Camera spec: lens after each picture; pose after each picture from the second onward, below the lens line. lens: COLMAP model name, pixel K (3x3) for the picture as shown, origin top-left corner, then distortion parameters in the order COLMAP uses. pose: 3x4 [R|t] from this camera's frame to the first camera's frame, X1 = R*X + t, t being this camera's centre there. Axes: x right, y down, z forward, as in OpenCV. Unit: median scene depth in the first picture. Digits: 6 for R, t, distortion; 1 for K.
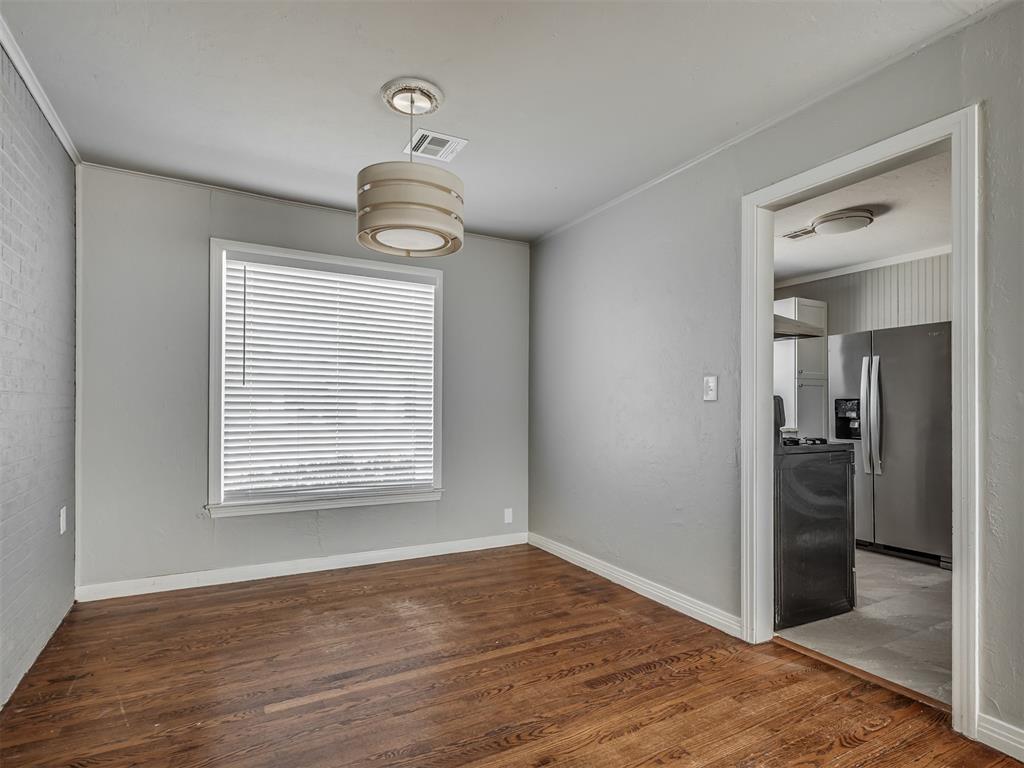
lens RADIAL K [[530.8, 0, 485.1], [0, 530.8, 401.7], [0, 0, 1]] dist [0.006747, -0.012641]
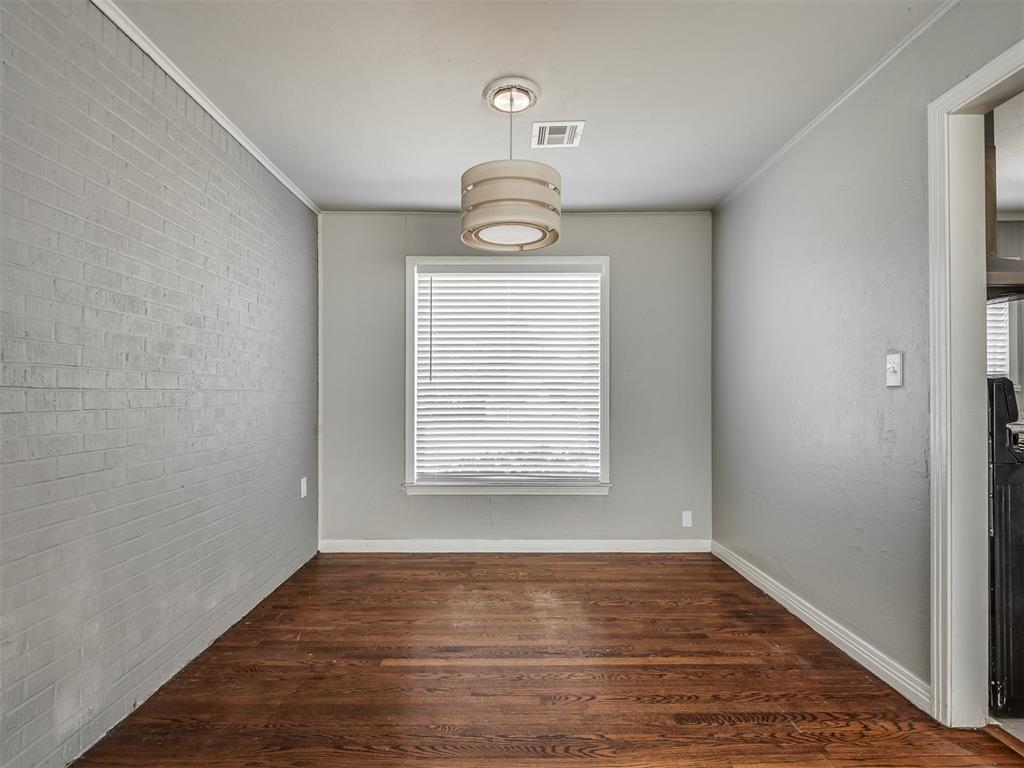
lens RADIAL K [[530.8, 0, 487.6], [0, 530.8, 391.1], [0, 0, 1]] dist [0.006747, -0.012641]
pose [[0.877526, -0.016389, -0.479249, 0.283892], [0.013937, 0.999865, -0.008673, 0.003219], [0.479326, 0.000932, 0.877636, 0.076973]]
